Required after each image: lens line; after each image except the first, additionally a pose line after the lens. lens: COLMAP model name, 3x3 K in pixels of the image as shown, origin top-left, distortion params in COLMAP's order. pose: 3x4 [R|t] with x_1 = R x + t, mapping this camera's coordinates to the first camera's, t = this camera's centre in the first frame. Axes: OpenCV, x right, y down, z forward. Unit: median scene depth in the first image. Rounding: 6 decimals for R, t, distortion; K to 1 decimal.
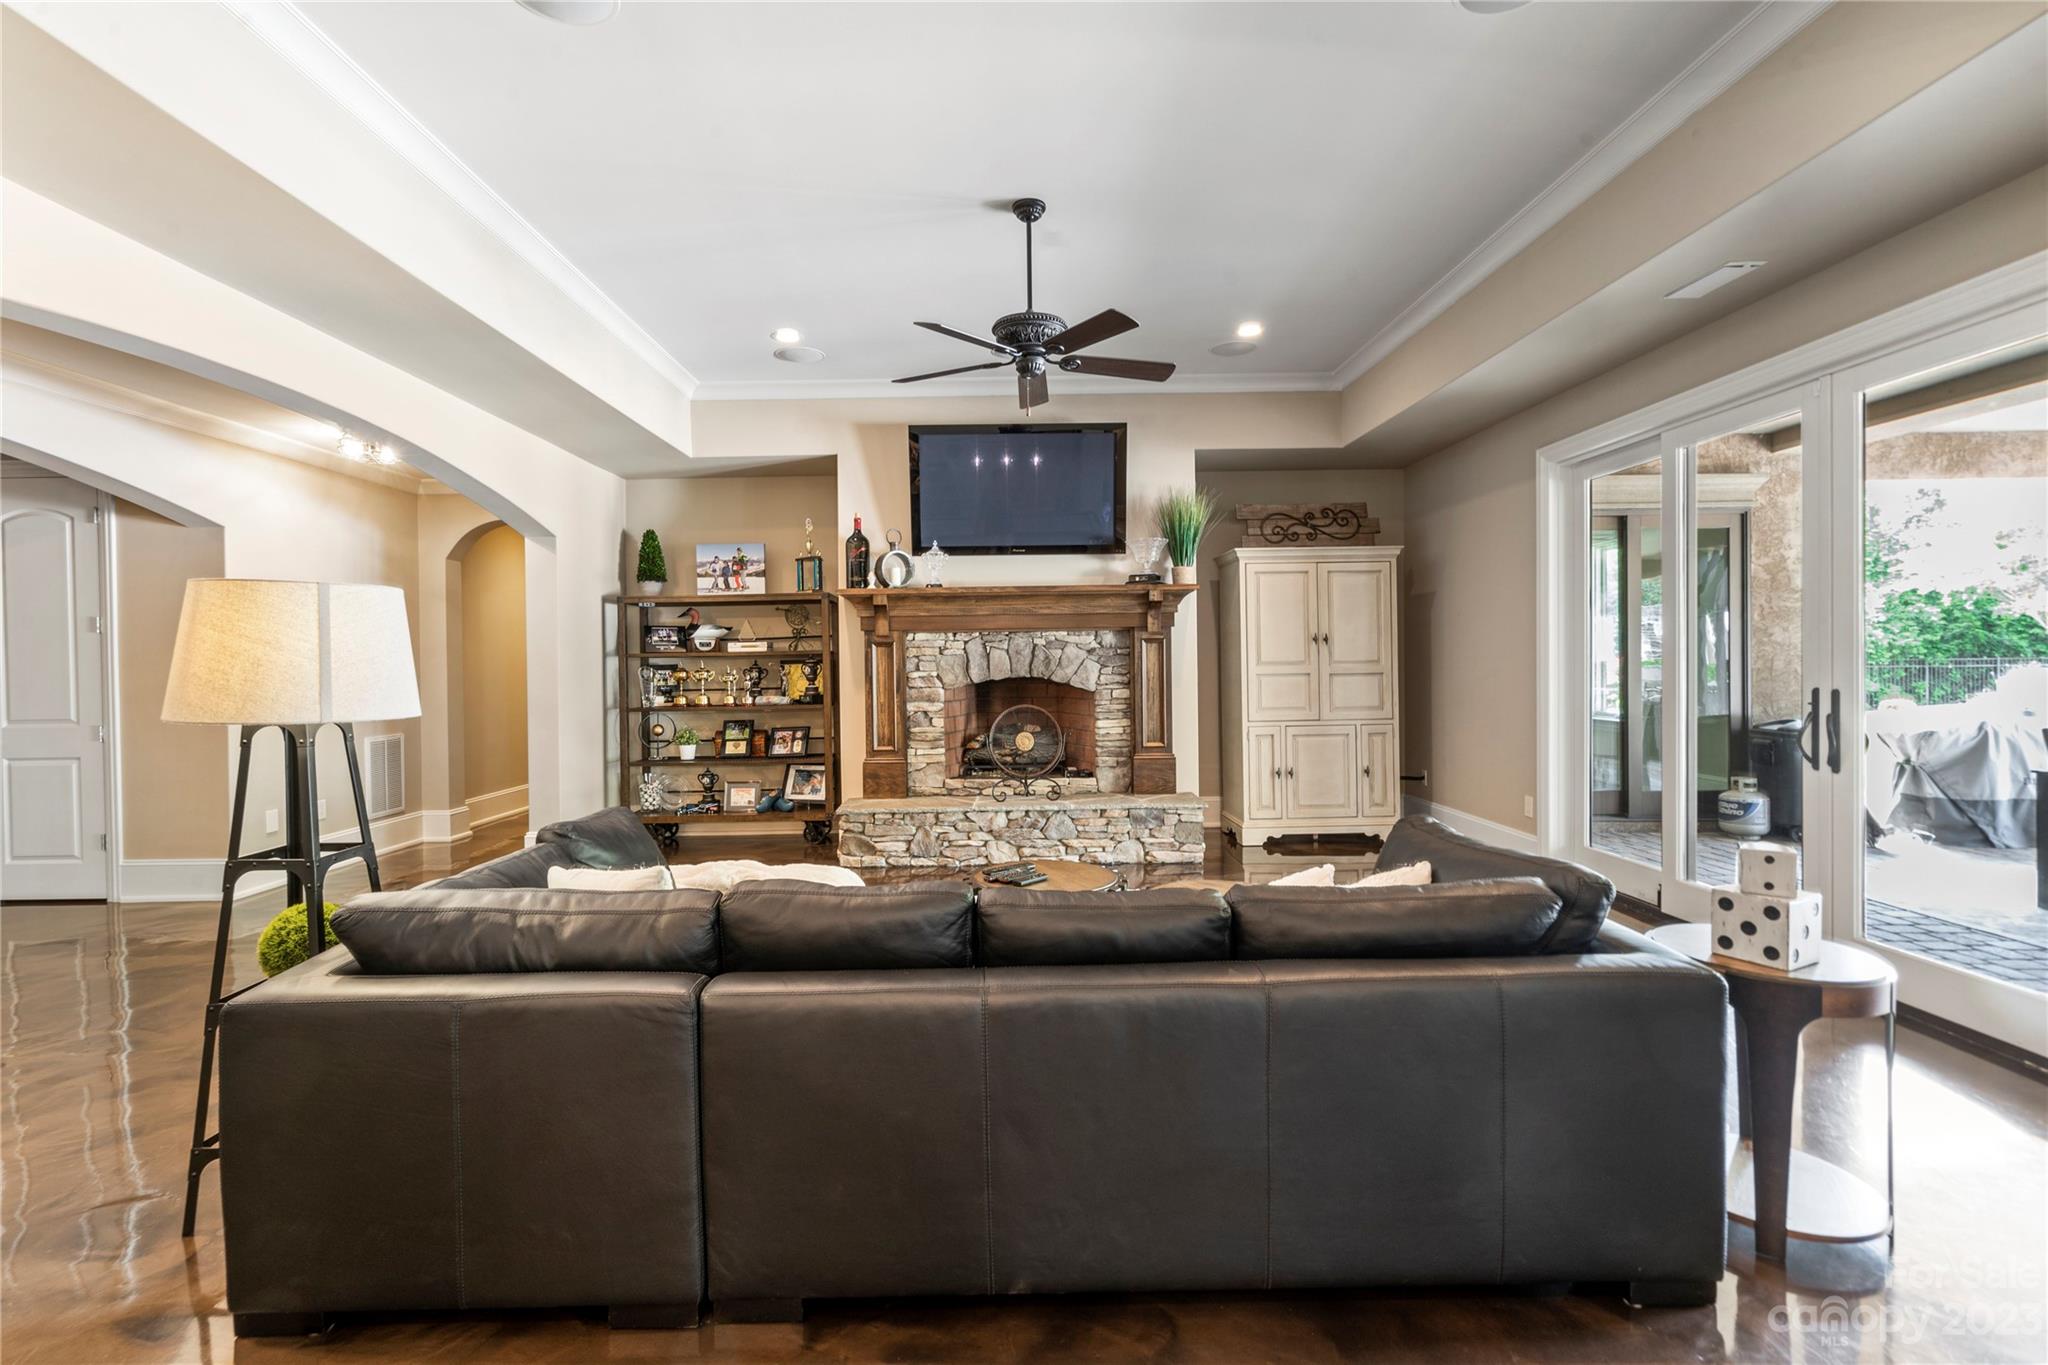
lens RADIAL K [[934.0, 0, 1004.4], [0, 934.0, 669.3], [0, 0, 1]] dist [-0.004310, 0.000331]
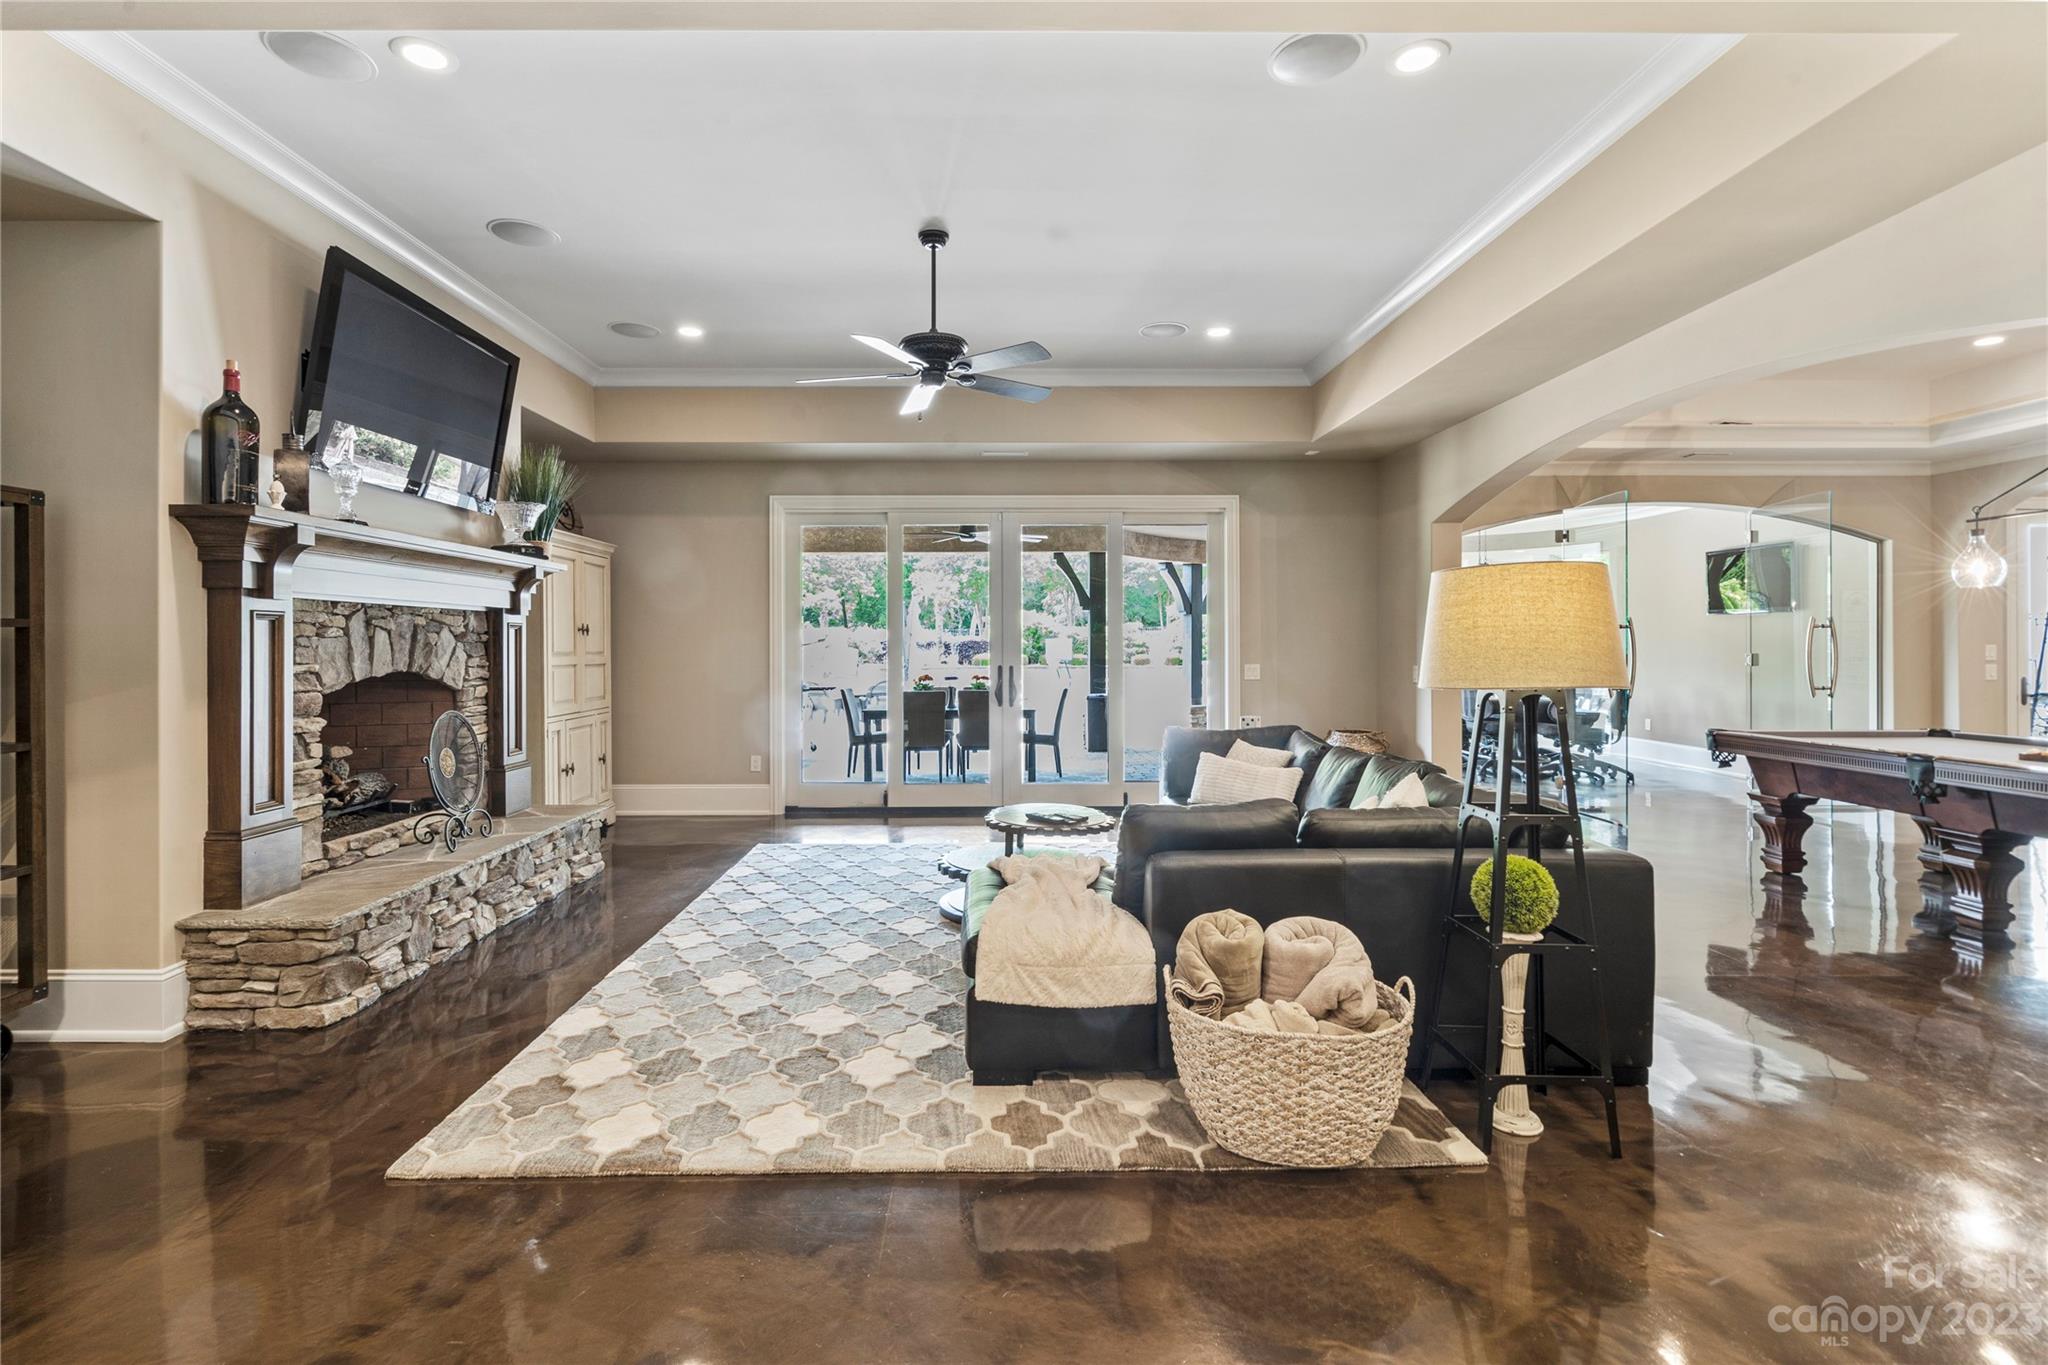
lens RADIAL K [[955.8, 0, 1009.7], [0, 955.8, 640.2], [0, 0, 1]] dist [-0.001892, 0.000220]
pose [[-0.005624, 0.018580, 0.999812, -0.685296], [0.009318, 0.999785, -0.018527, 0.001789], [-0.999941, 0.009212, -0.005796, 0.566217]]
